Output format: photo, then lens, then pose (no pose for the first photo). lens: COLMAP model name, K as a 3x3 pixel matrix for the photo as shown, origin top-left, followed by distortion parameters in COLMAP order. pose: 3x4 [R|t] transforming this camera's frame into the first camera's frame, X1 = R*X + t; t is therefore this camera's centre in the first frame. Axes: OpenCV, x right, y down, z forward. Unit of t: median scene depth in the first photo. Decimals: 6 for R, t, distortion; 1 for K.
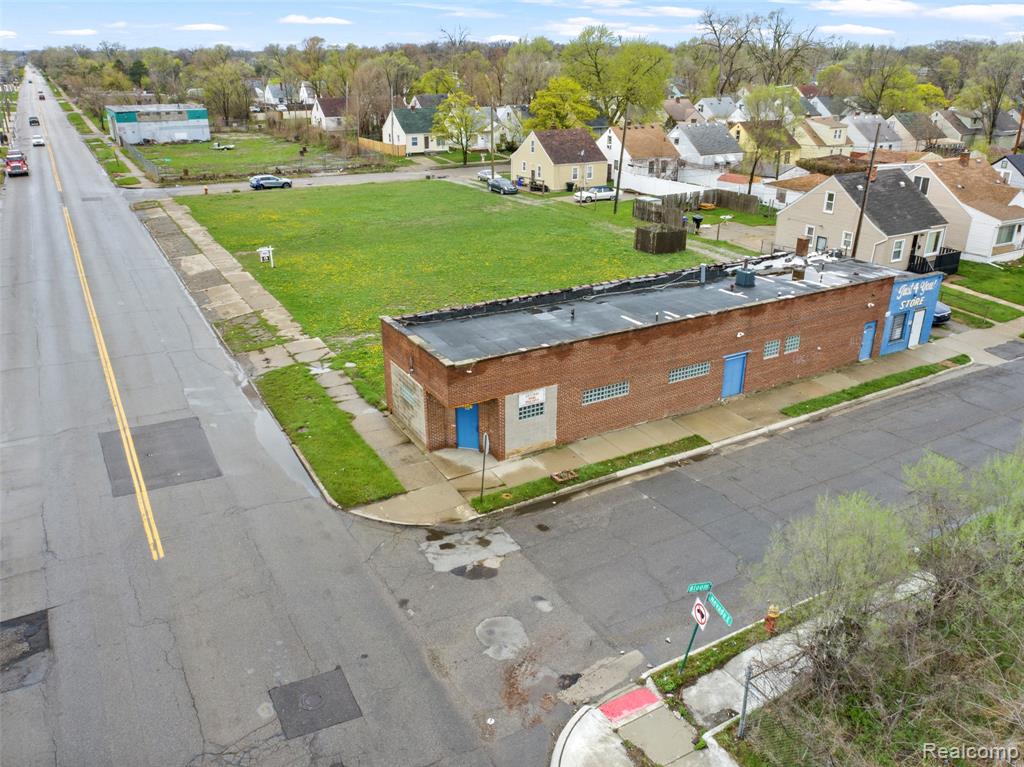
lens RADIAL K [[792.9, 0, 513.5], [0, 792.9, 389.1], [0, 0, 1]] dist [-0.019905, 0.013085]
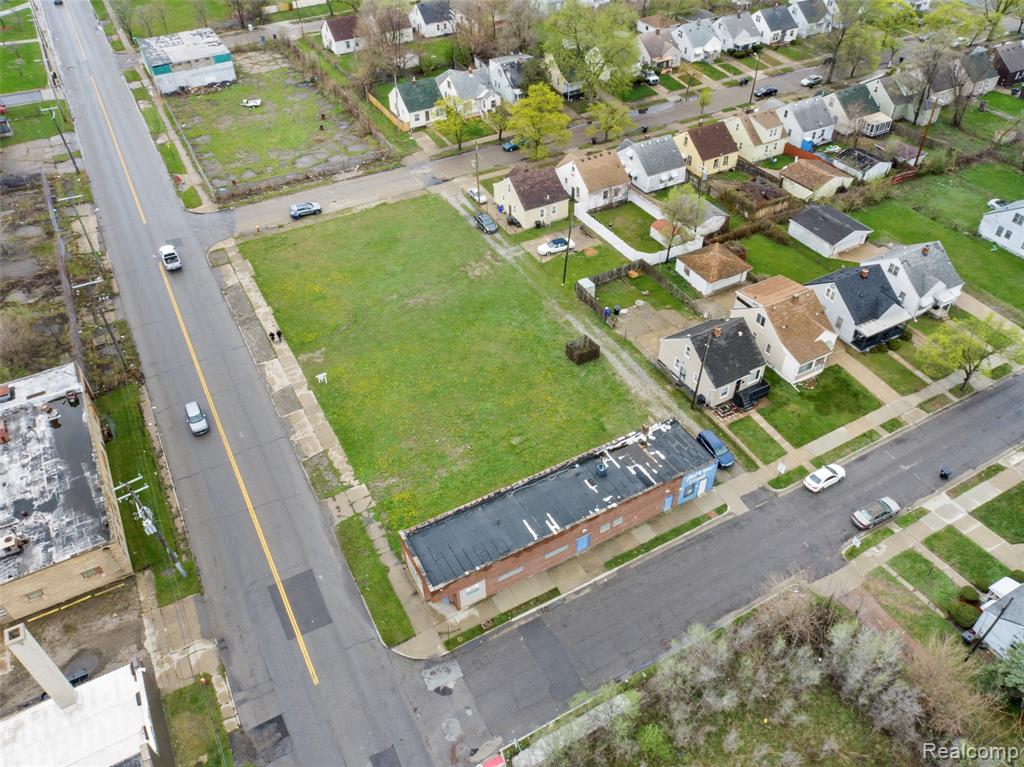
lens RADIAL K [[792.9, 0, 514.5], [0, 792.9, 374.9], [0, 0, 1]] dist [-0.019905, 0.013085]
pose [[0.999680, 0.004231, -0.024951, 0.164006], [0.003759, 0.950174, 0.311698, -1.049995], [0.025027, -0.311692, 0.949854, -0.739117]]
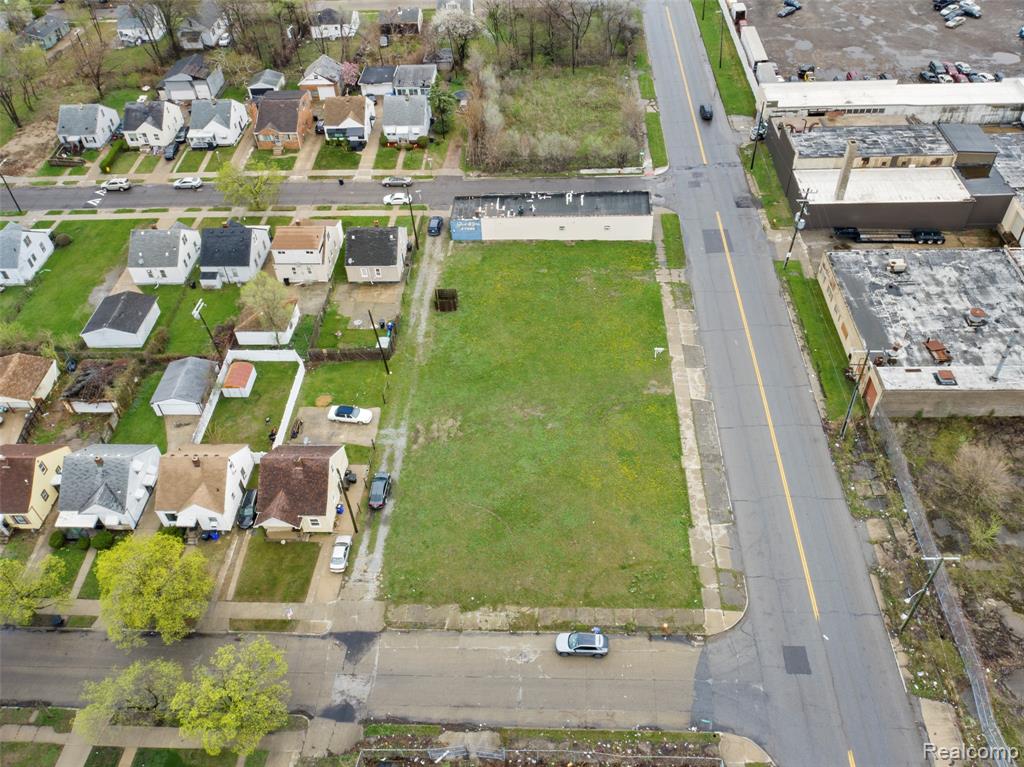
lens RADIAL K [[792.9, 0, 517.8], [0, 792.9, 379.4], [0, 0, 1]] dist [-0.019905, 0.013085]
pose [[-0.843878, -0.349626, 0.406980, -1.240976], [0.247811, 0.418794, 0.873614, -2.760101], [-0.475879, 0.838077, -0.266770, 2.646769]]
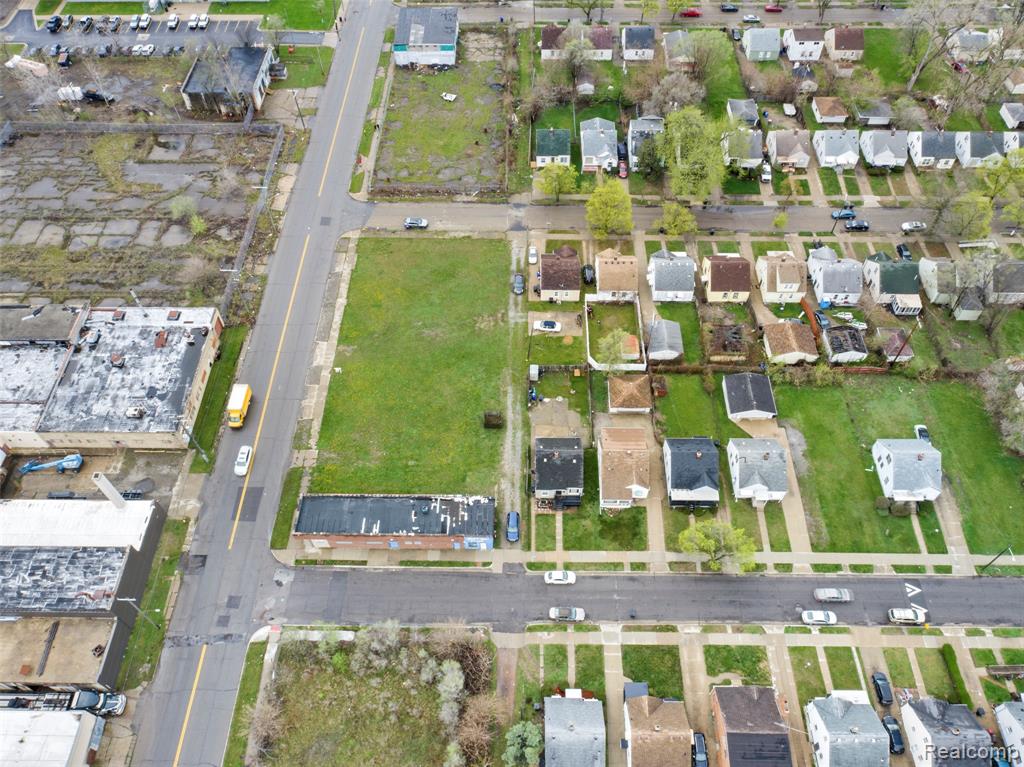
lens RADIAL K [[792.9, 0, 516.1], [0, 792.9, 382.1], [0, 0, 1]] dist [-0.019905, 0.013085]
pose [[0.856861, 0.407628, -0.315641, 1.517994], [-0.191310, 0.819934, 0.539545, -2.505558], [0.478738, -0.401930, 0.780552, -1.066738]]
